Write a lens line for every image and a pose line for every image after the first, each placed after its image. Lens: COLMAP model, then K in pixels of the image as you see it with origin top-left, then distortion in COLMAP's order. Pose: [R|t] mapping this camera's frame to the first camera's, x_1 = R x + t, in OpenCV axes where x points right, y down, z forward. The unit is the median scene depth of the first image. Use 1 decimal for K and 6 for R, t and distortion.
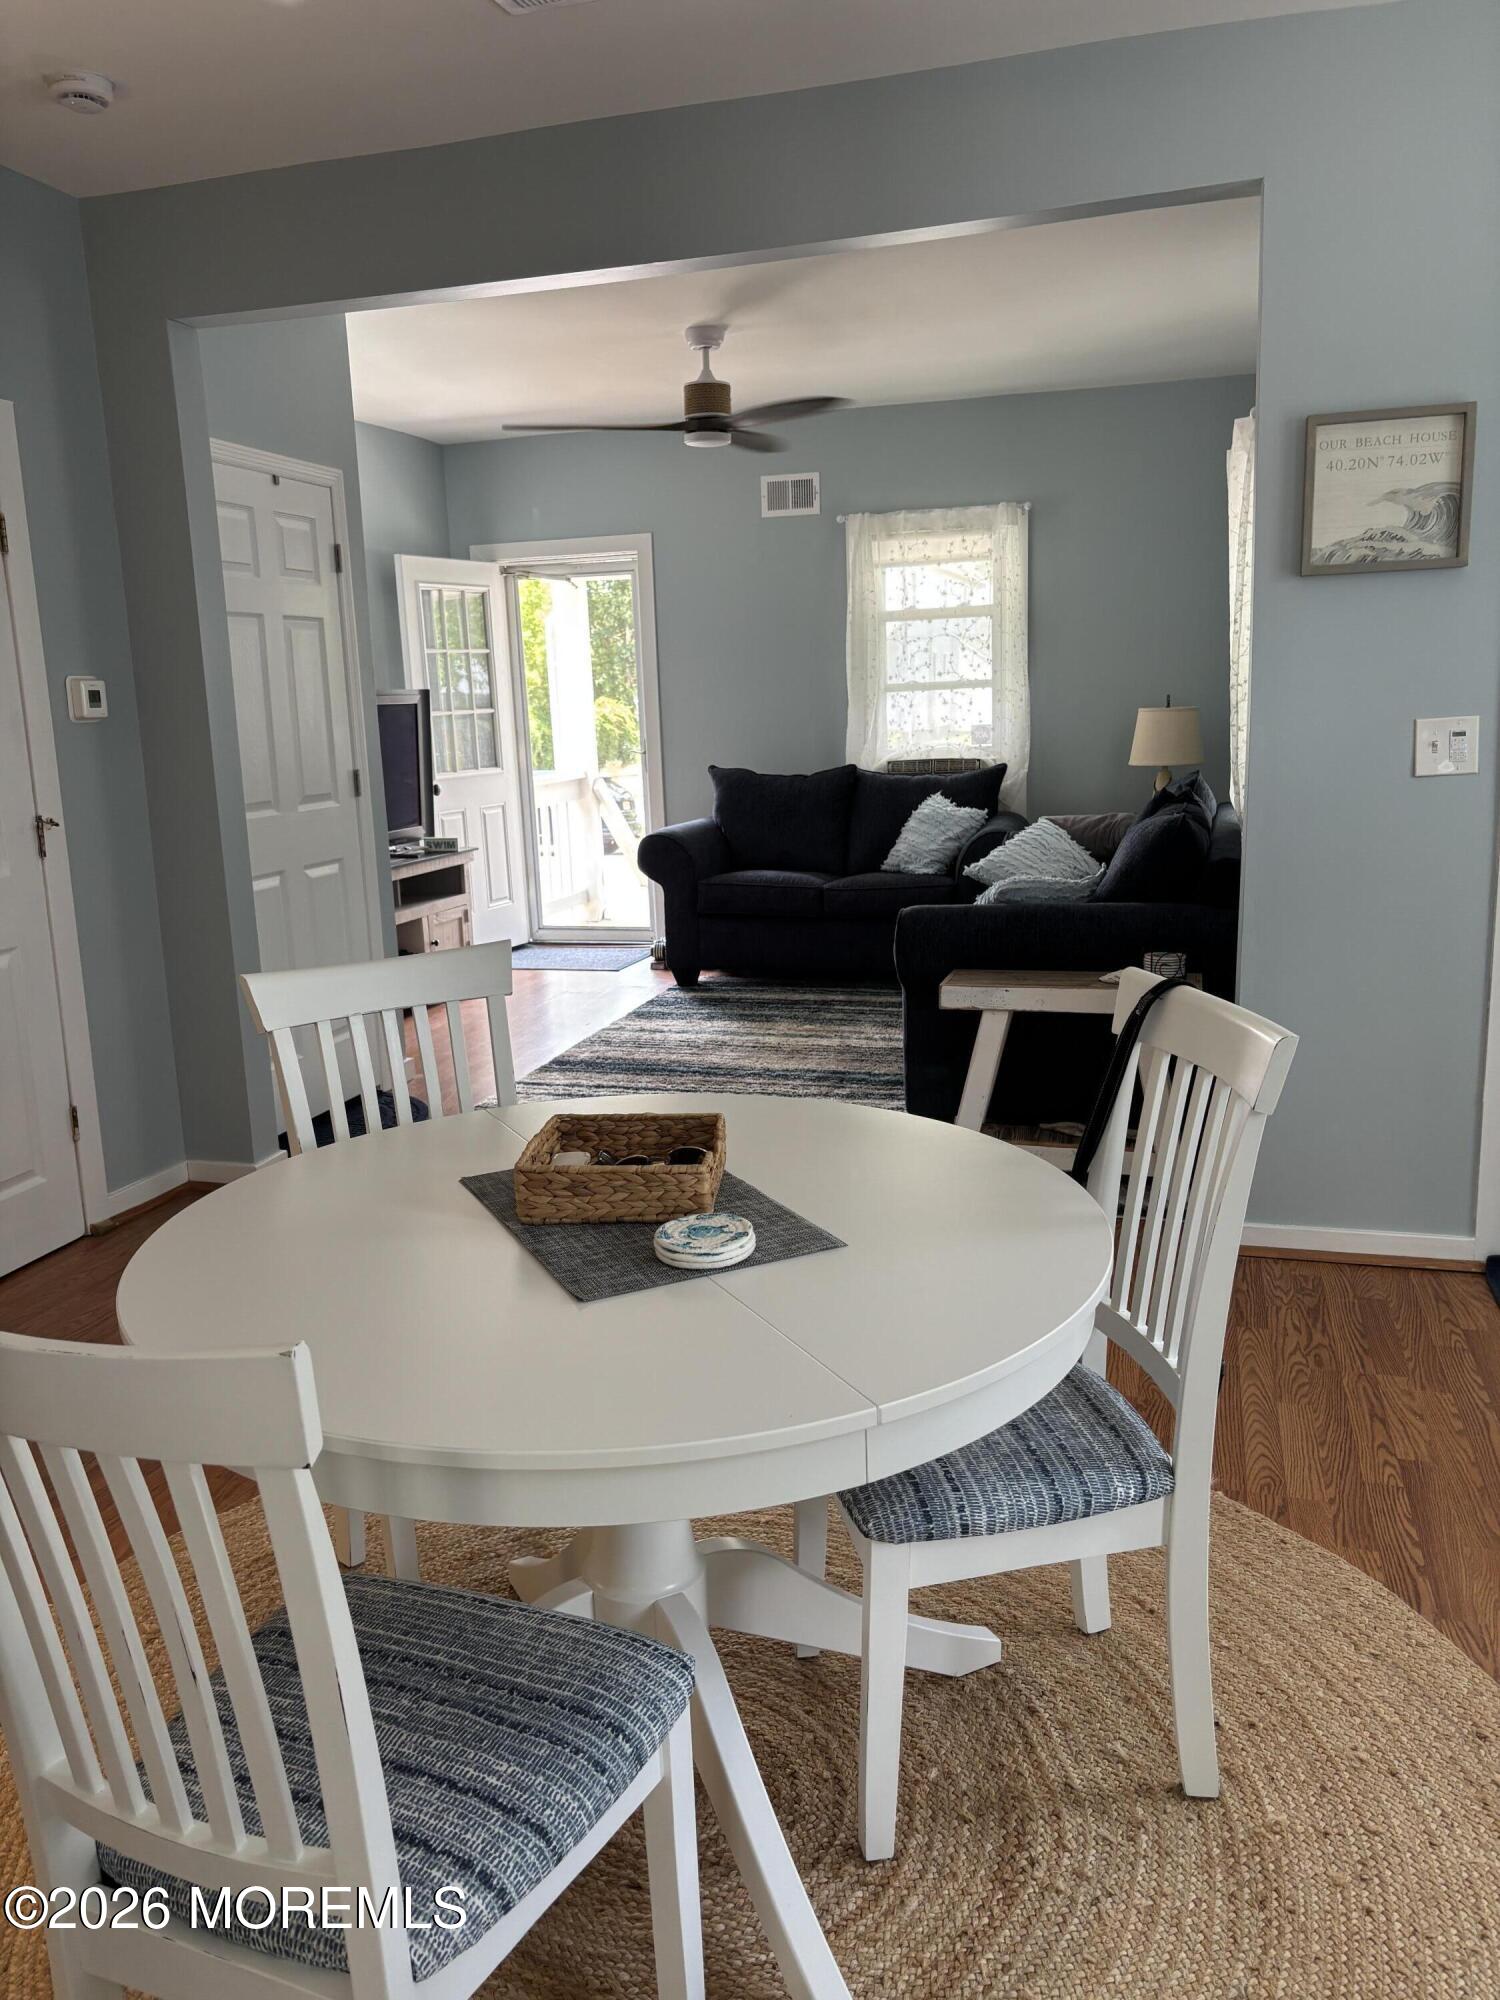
lens RADIAL K [[1519.3, 0, 751.3], [0, 1519.3, 998.9], [0, 0, 1]] dist [0.028143, -0.012037]
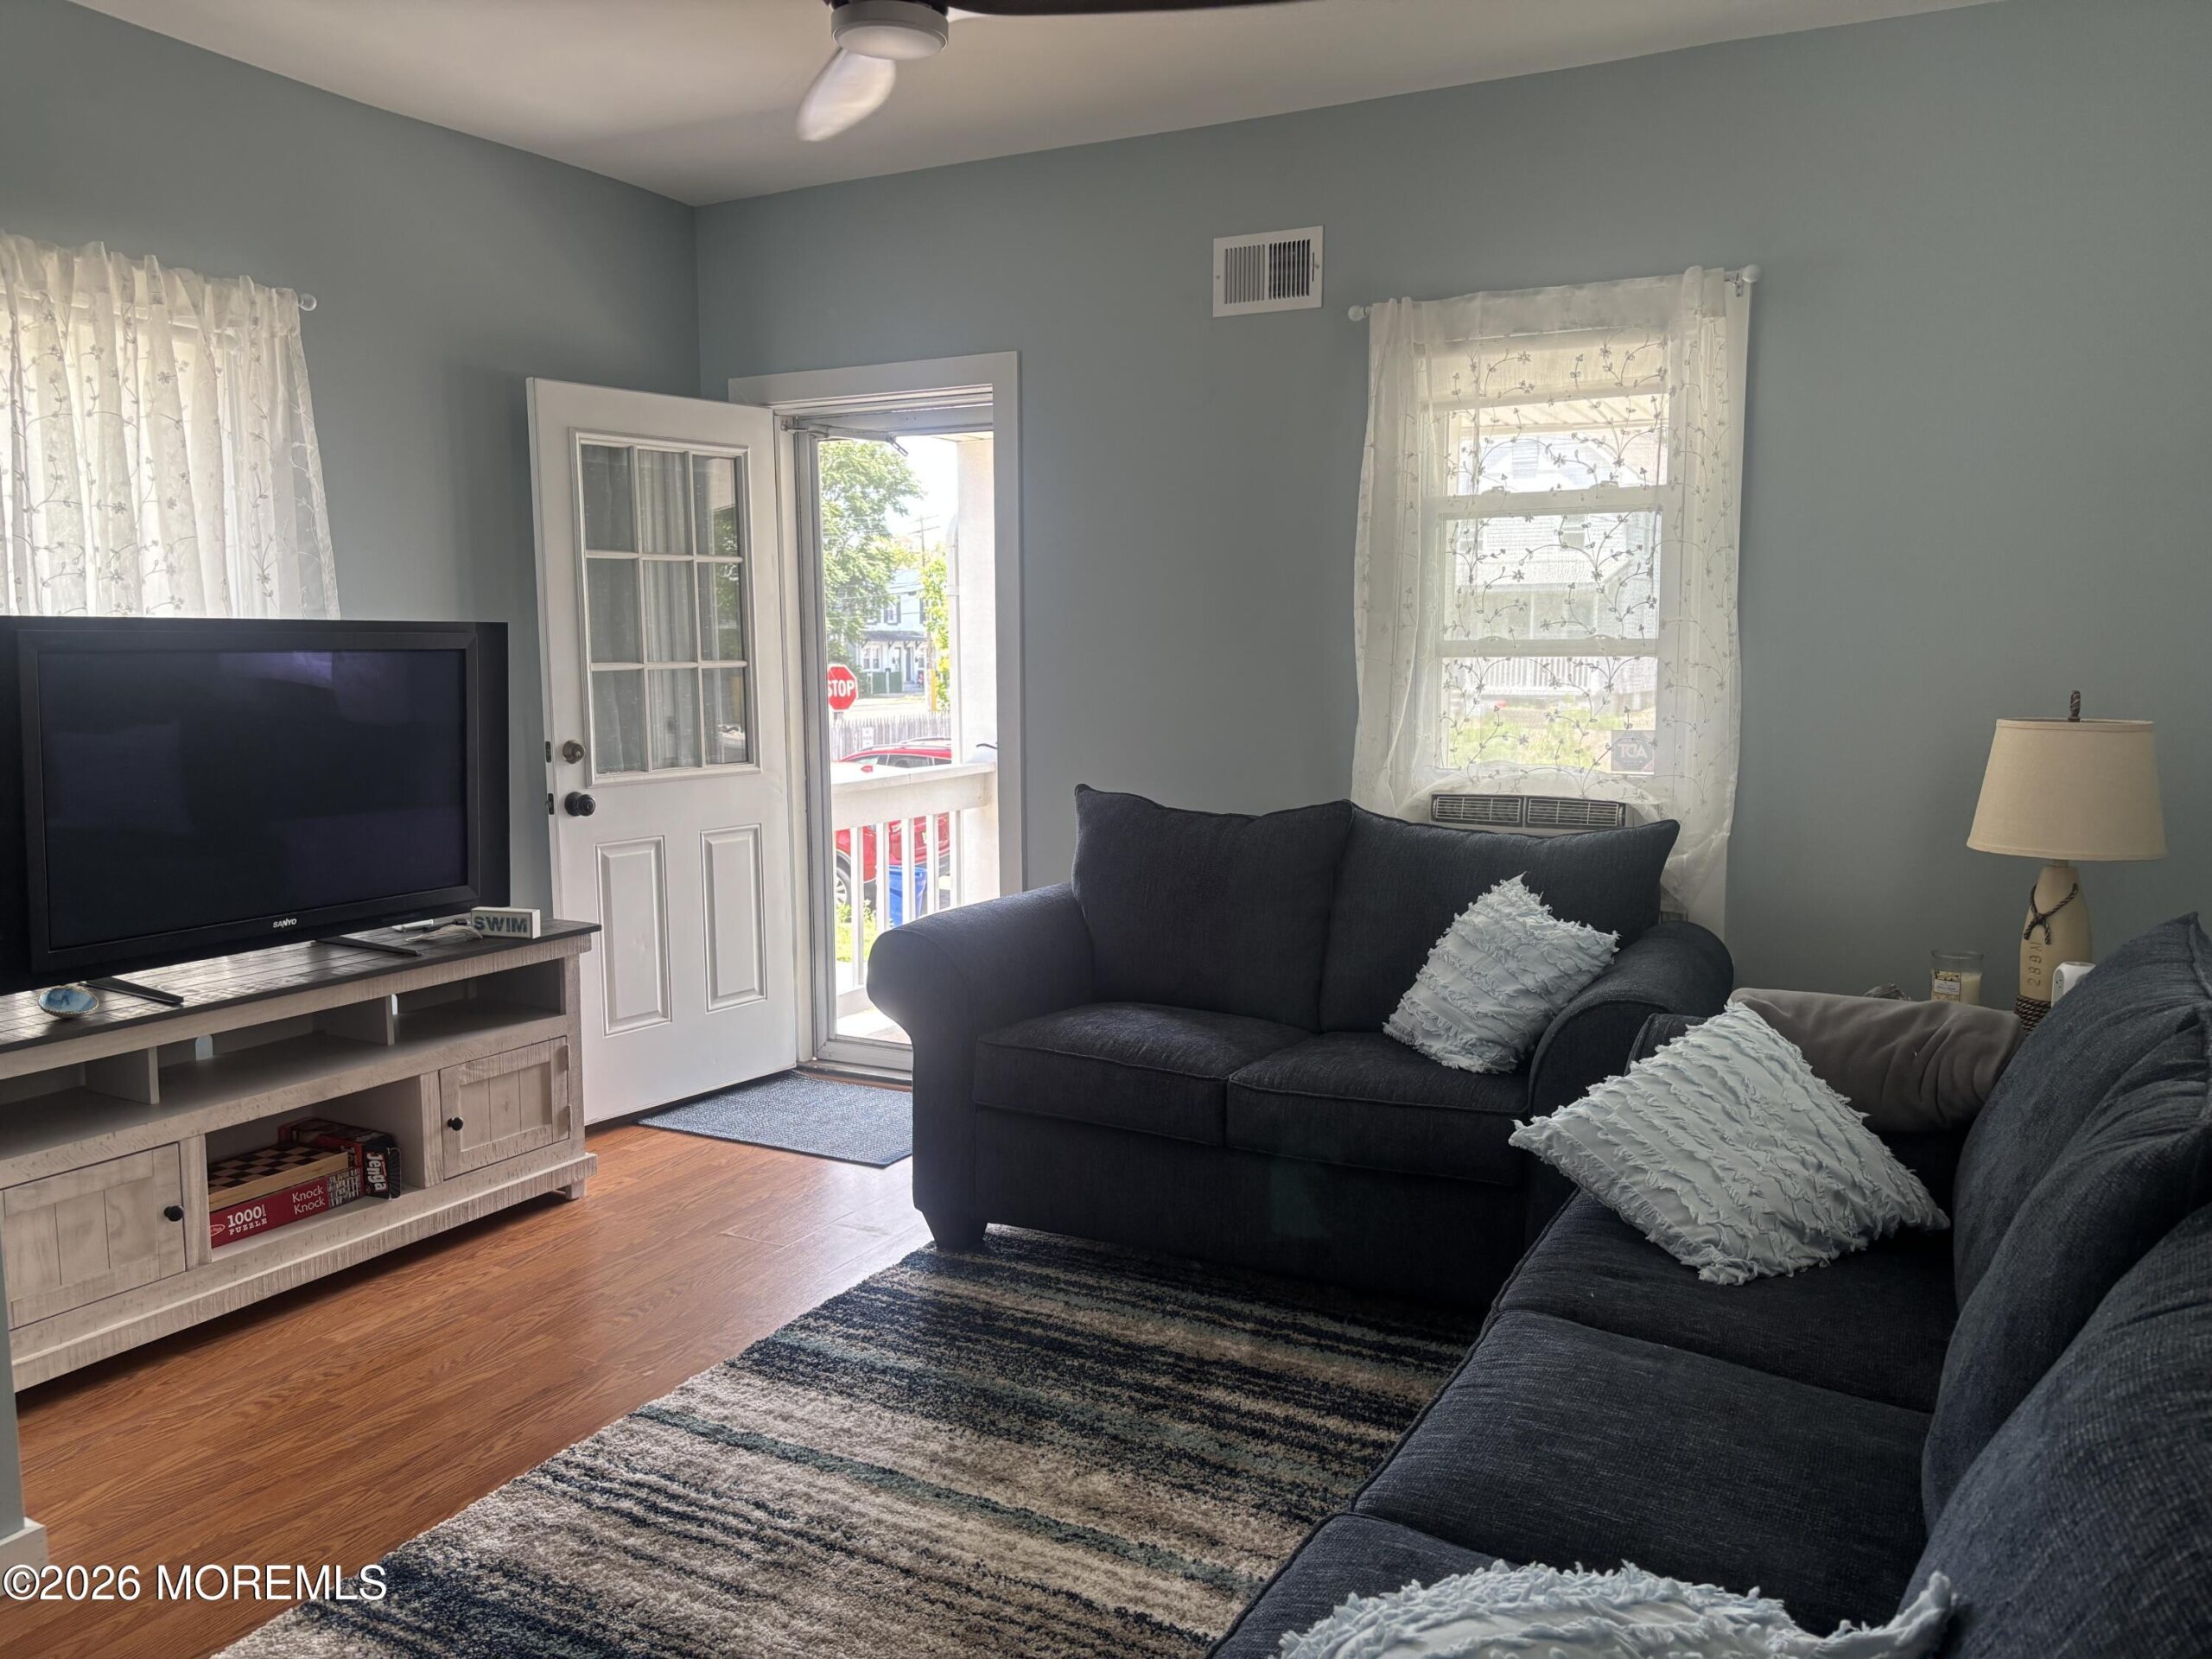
lens RADIAL K [[1680.3, 0, 1105.5], [0, 1680.3, 831.5], [0, 0, 1]] dist [0.028143, -0.012037]
pose [[0.978445, 0.057486, -0.198345, 0.098530], [-0.072858, 0.994806, -0.071085, -0.101373], [0.193228, 0.084003, 0.977551, 0.461061]]
